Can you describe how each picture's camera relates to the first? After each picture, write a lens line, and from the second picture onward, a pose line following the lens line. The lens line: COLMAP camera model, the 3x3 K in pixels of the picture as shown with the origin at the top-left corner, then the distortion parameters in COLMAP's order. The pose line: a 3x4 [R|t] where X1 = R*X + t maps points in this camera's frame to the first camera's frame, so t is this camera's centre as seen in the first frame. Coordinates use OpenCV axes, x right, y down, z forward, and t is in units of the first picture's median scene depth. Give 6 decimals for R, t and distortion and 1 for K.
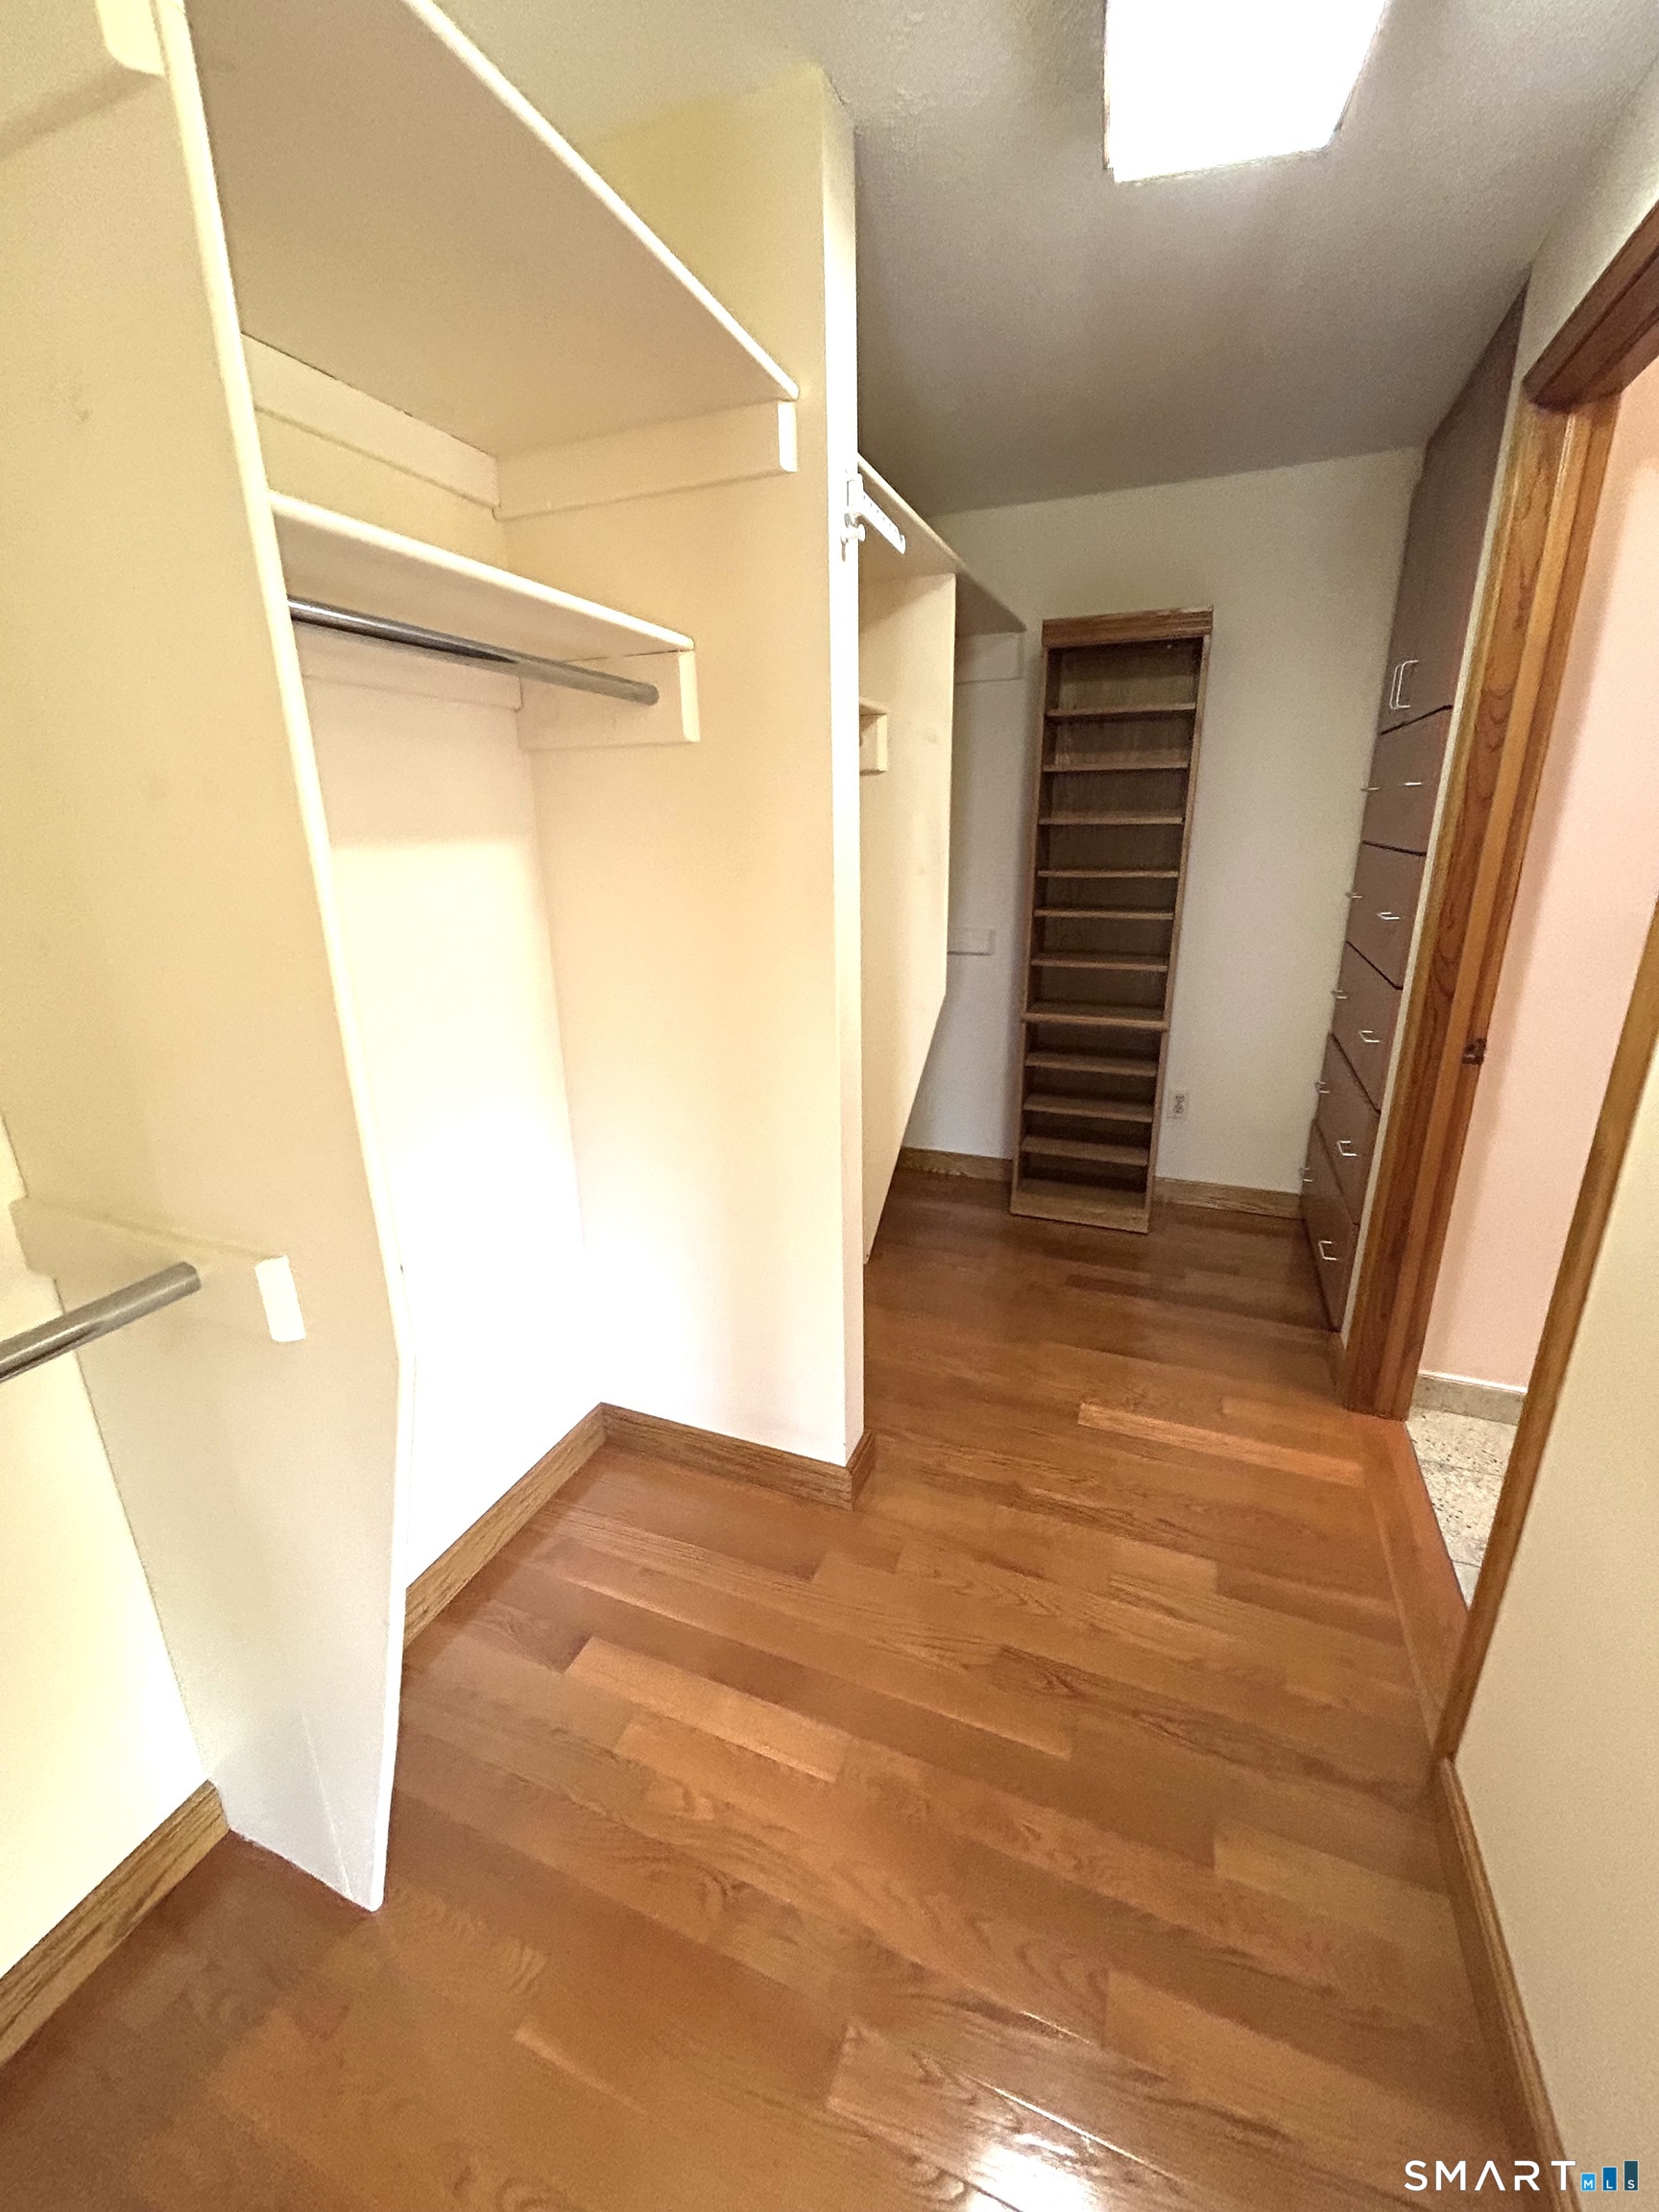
lens RADIAL K [[896.8, 0, 829.5], [0, 896.8, 1106.0], [0, 0, 1]] dist [-0.002003, 0.000426]
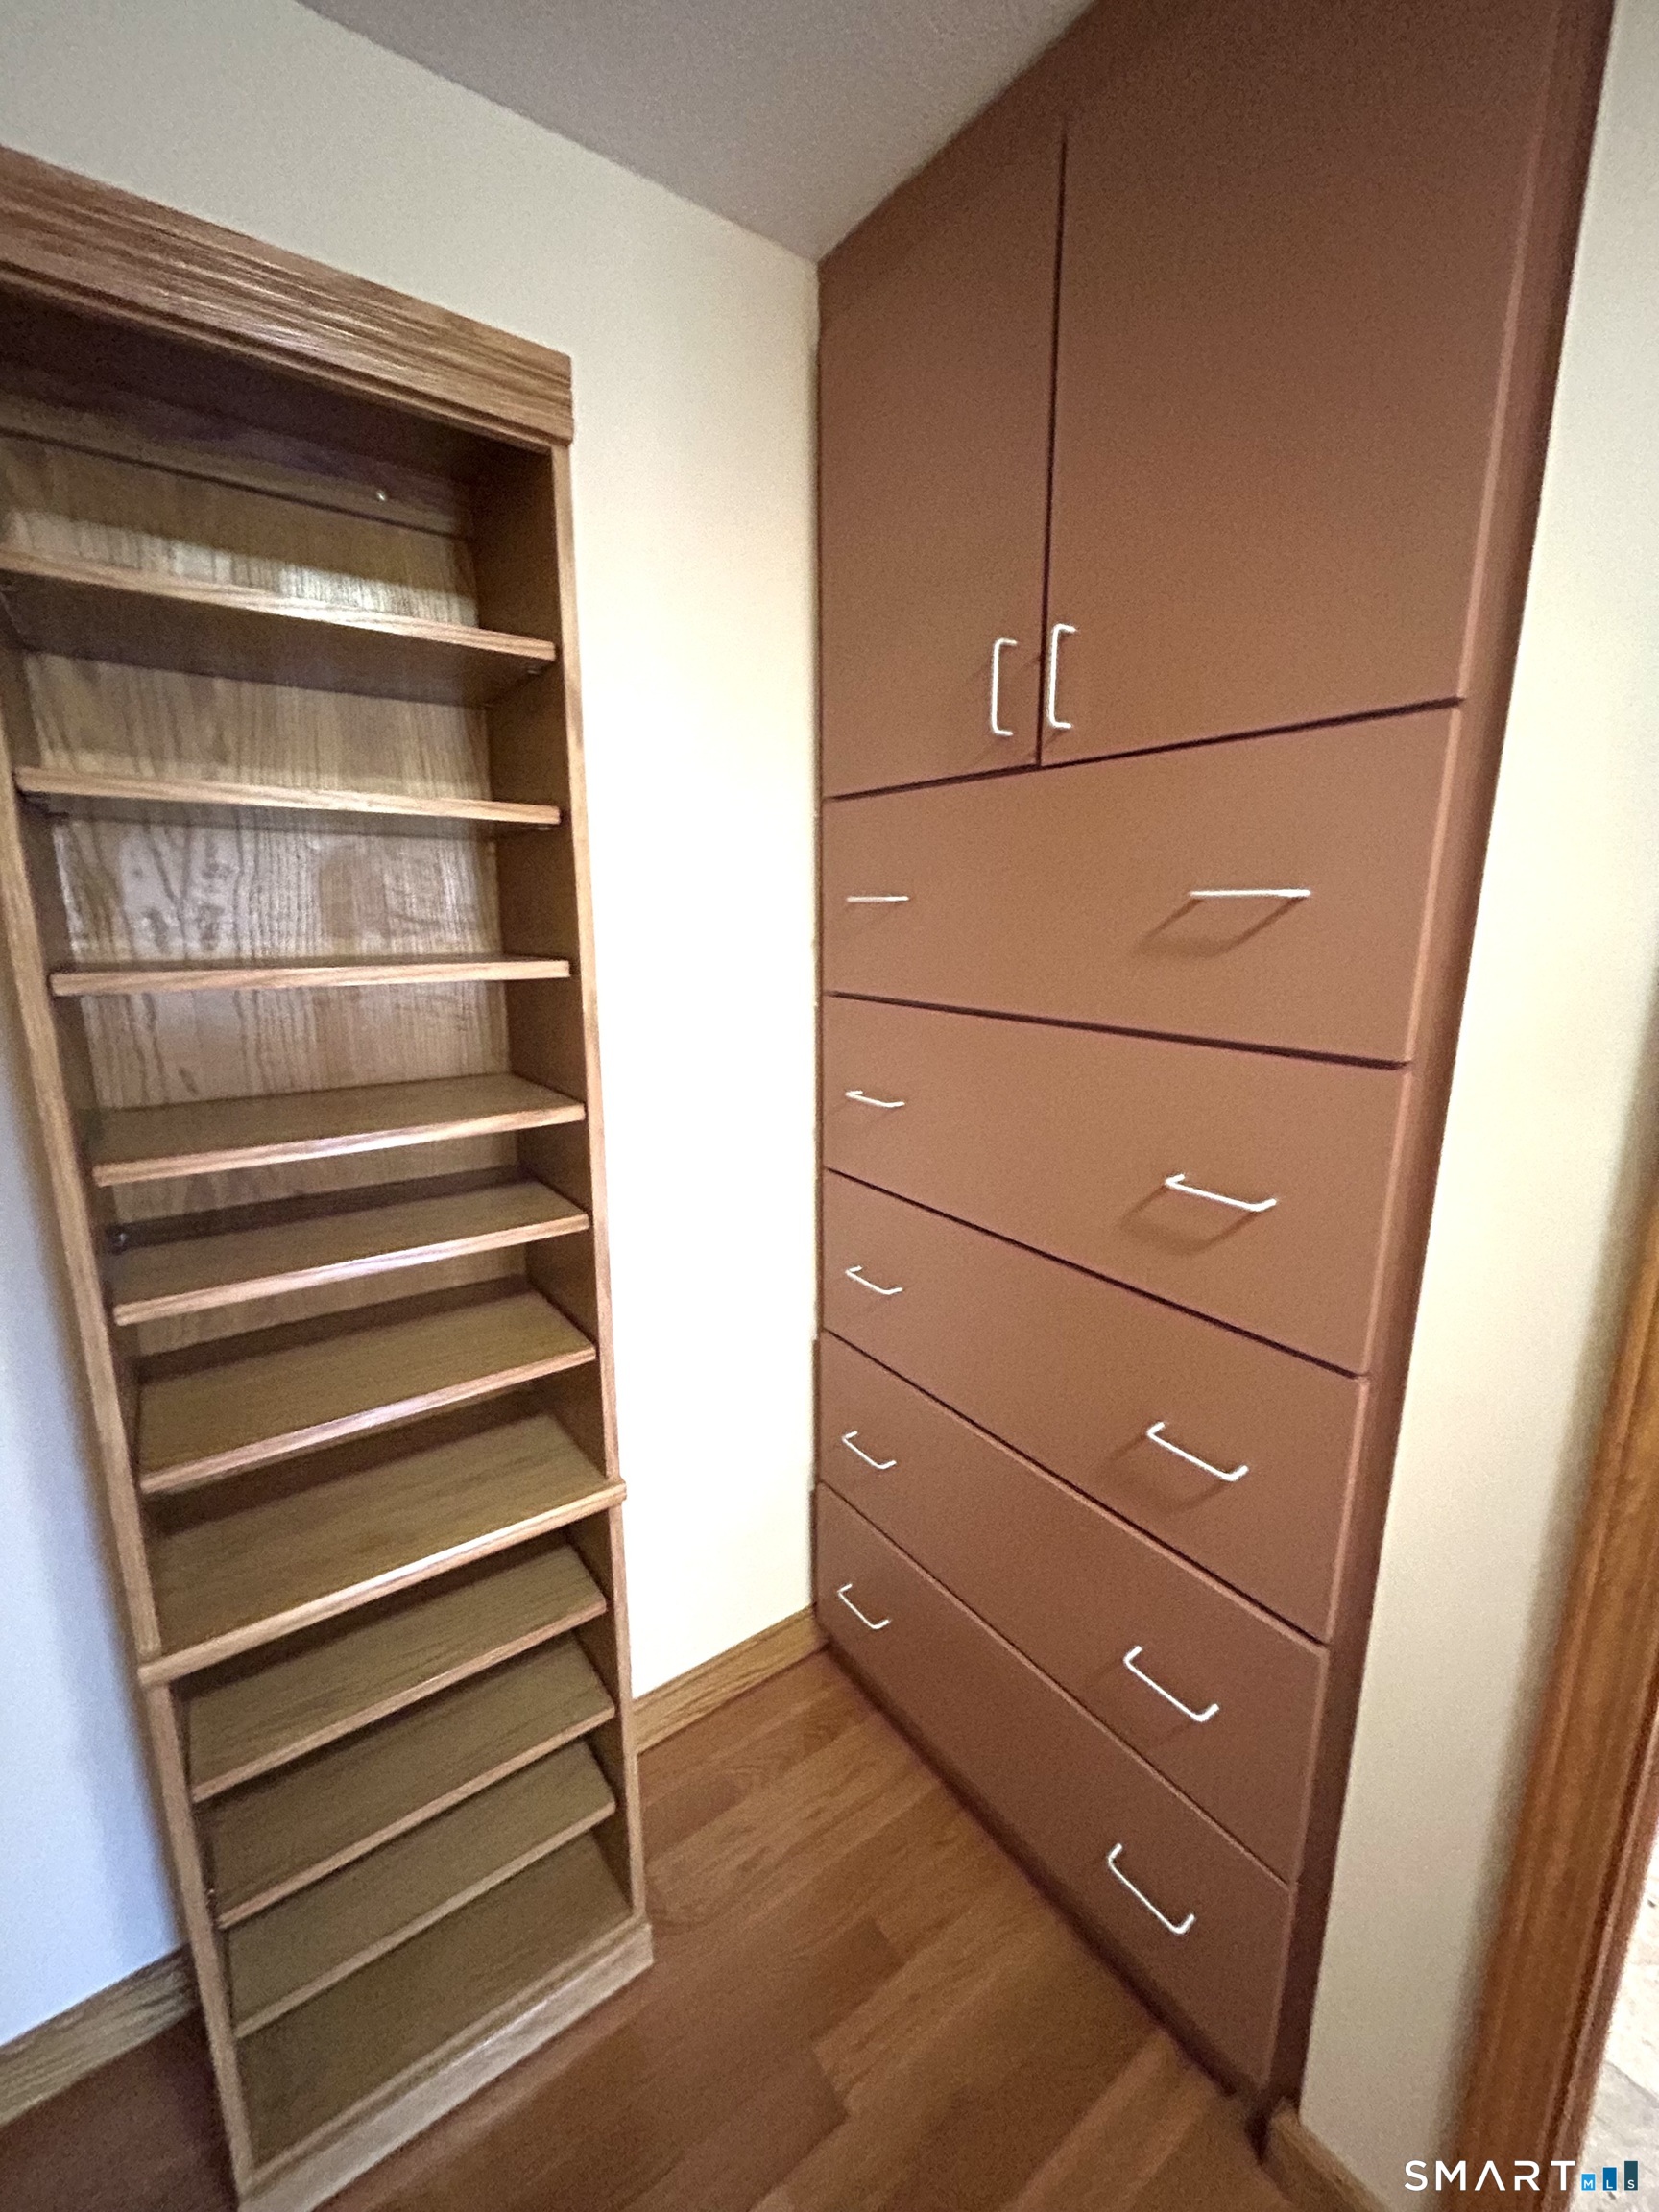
lens RADIAL K [[896.8, 0, 829.5], [0, 896.8, 1106.0], [0, 0, 1]] dist [-0.002003, 0.000426]
pose [[0.572306, -0.156445, 0.804979, 0.140993], [0.239473, 0.970729, 0.018402, -0.223582], [-0.784295, 0.182239, 0.593018, 0.647691]]
